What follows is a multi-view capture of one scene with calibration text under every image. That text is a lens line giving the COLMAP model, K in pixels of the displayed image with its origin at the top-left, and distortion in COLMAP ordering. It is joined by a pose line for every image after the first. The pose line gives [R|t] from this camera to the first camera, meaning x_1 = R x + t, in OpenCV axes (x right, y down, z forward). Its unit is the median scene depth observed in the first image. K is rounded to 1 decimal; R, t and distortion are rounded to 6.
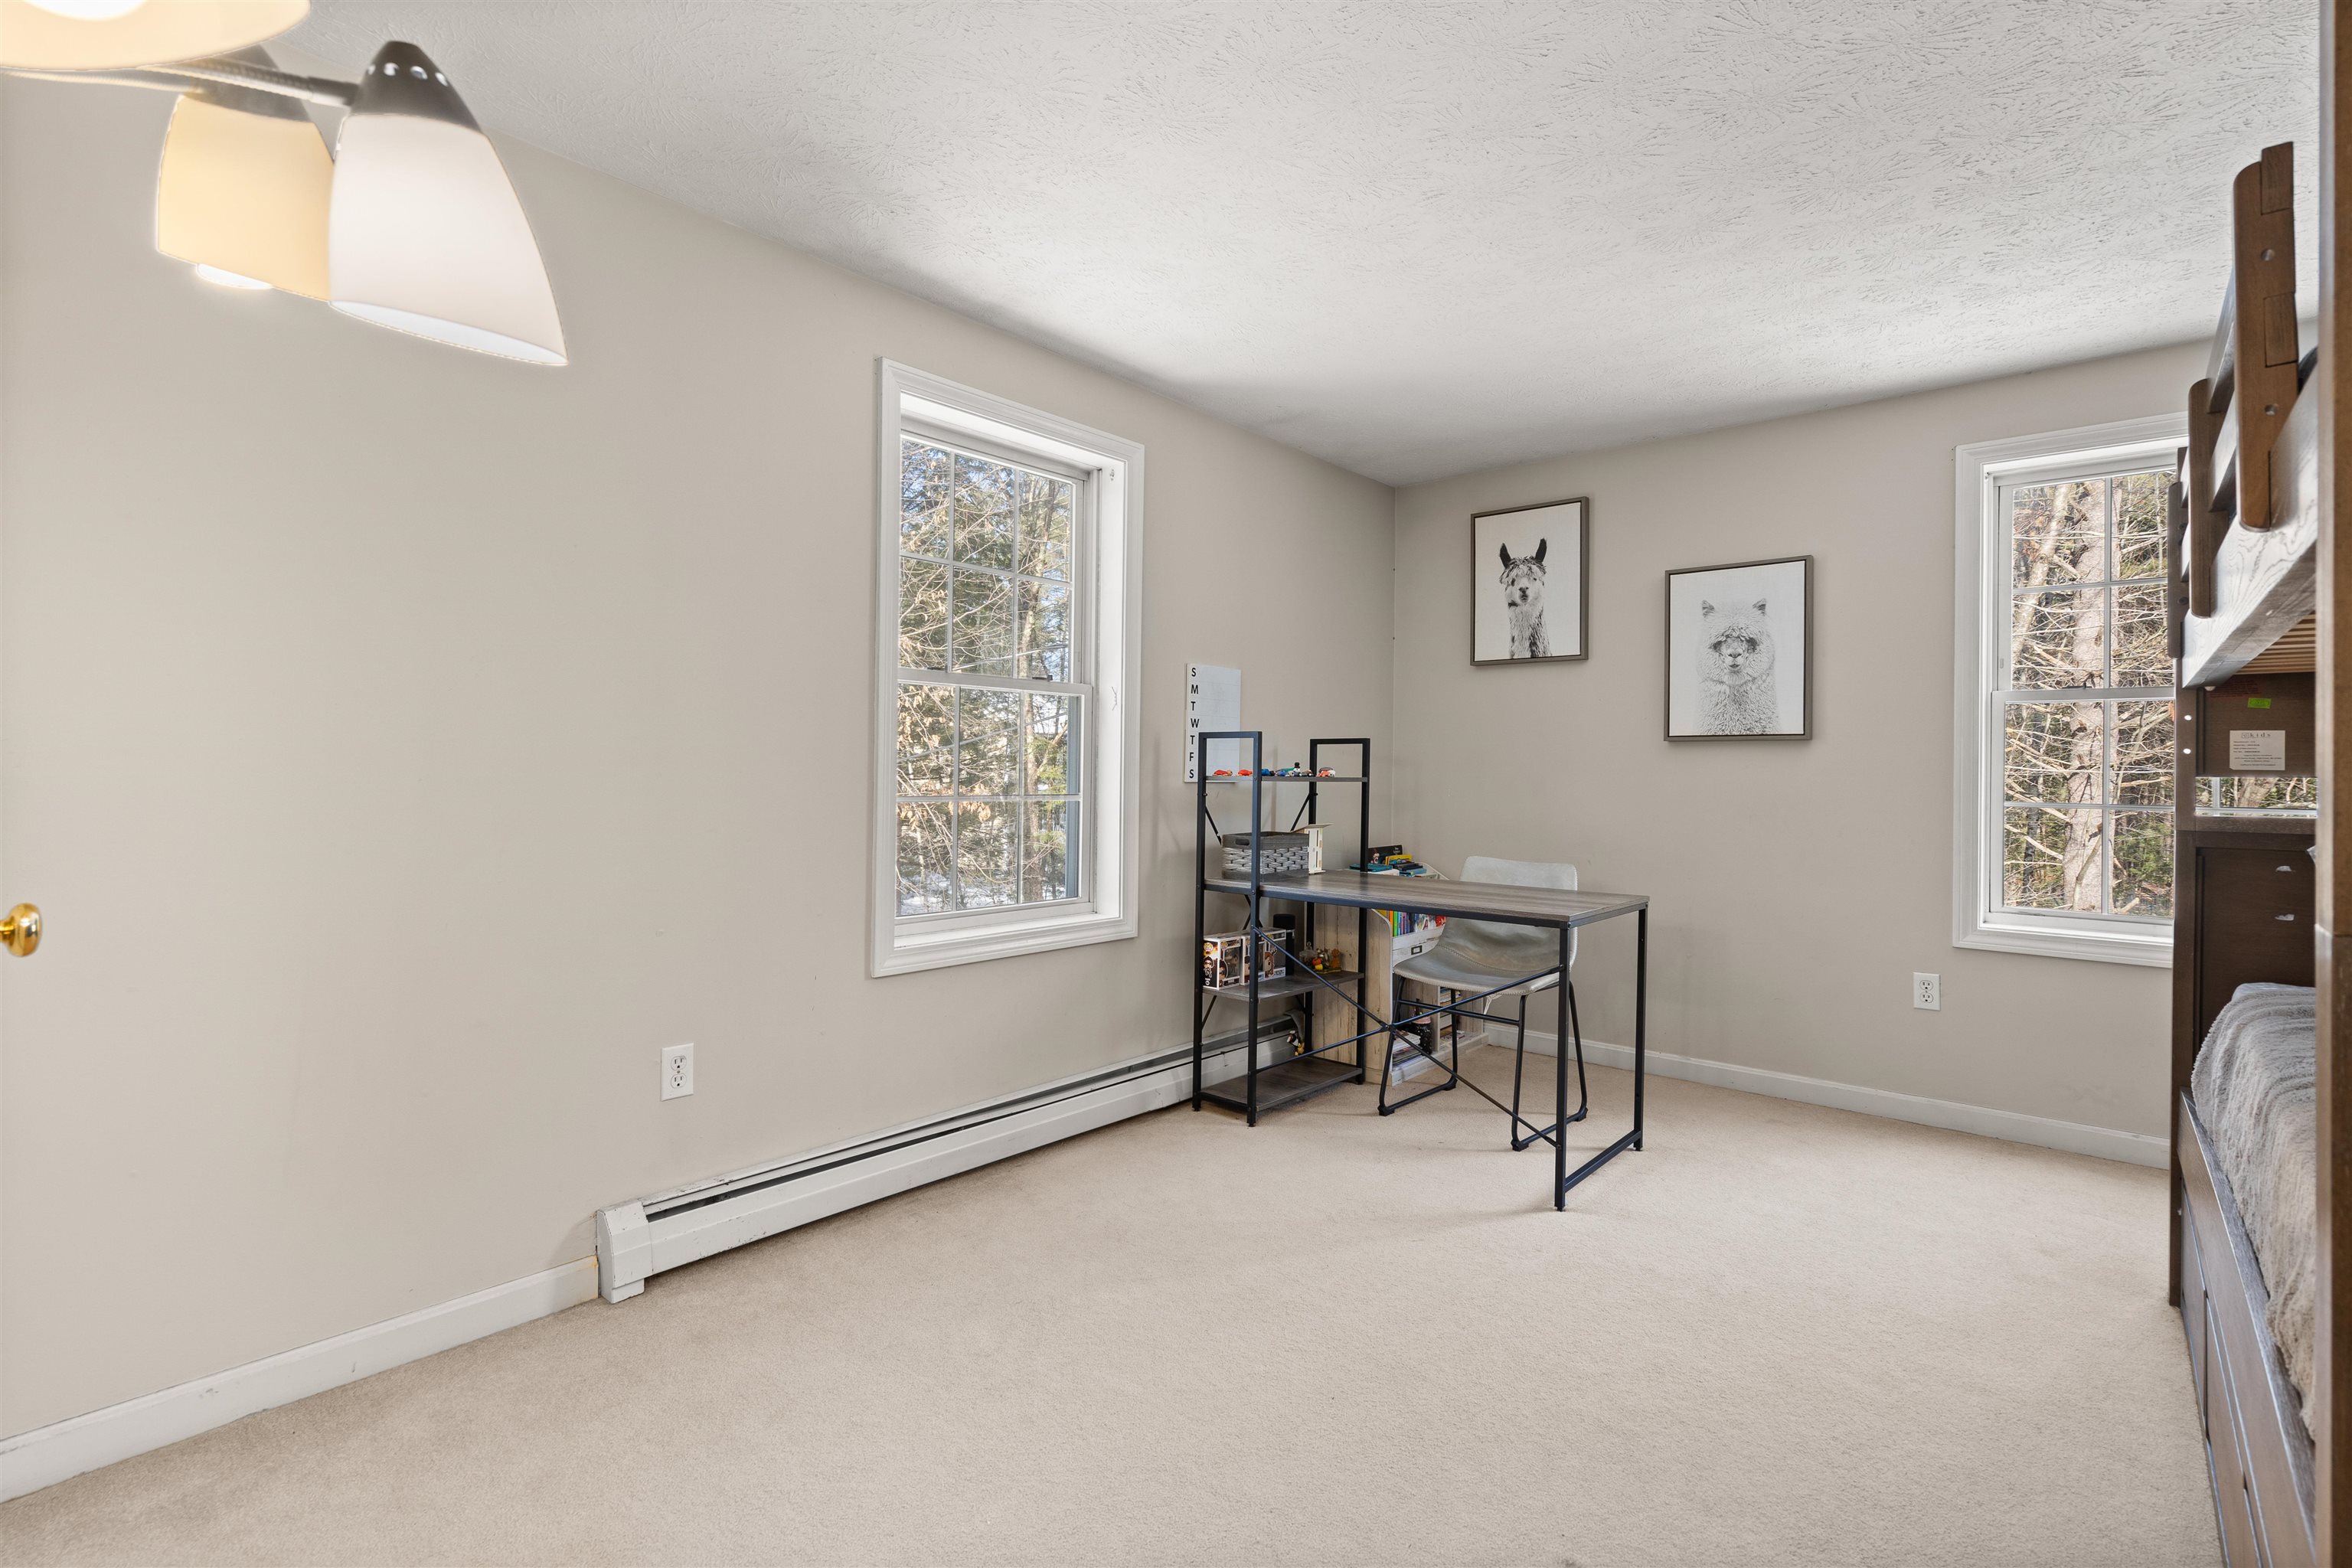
lens RADIAL K [[1076.7, 0, 1168.7], [0, 1076.7, 772.2], [0, 0, 1]] dist [-0.000745, -0.000141]
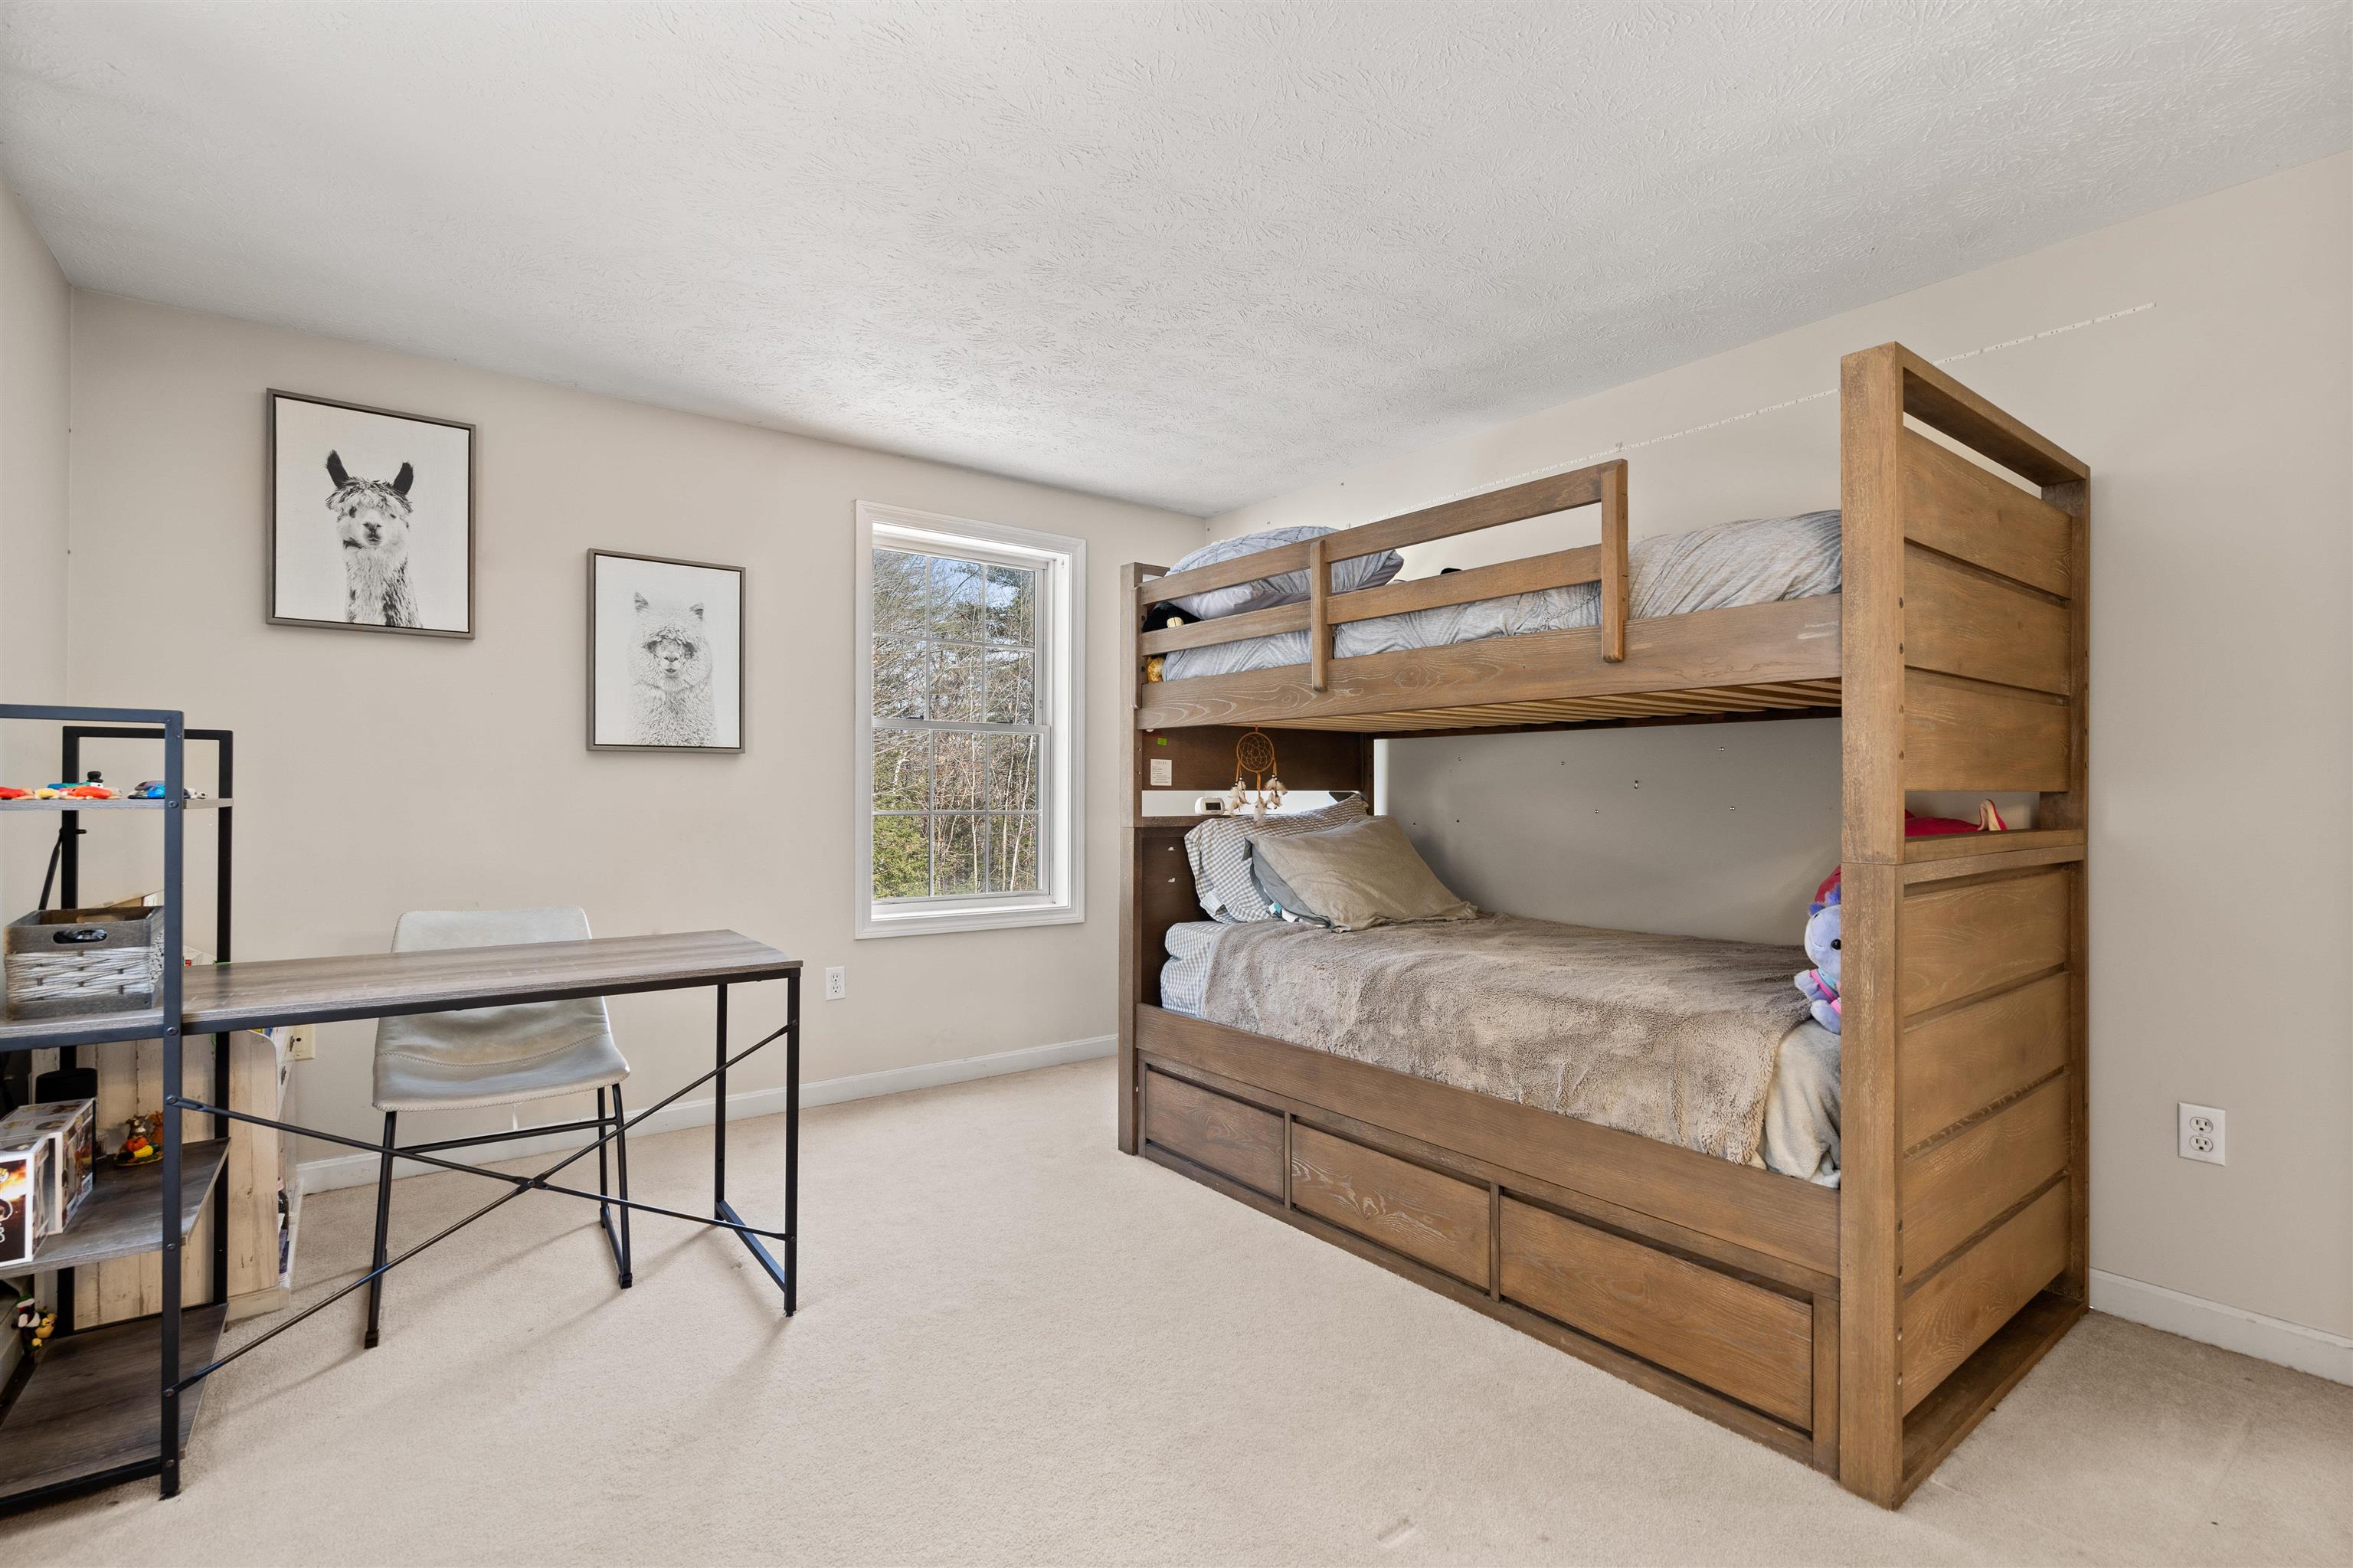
lens RADIAL K [[1077.2, 0, 1169.6], [0, 1077.2, 793.5], [0, 0, 1]] dist [-0.000745, -0.000141]
pose [[0.207349, -0.009961, 0.978216, -0.281487], [-0.000429, 0.999947, 0.010273, -0.003752], [-0.978267, -0.002550, 0.207334, 0.391171]]
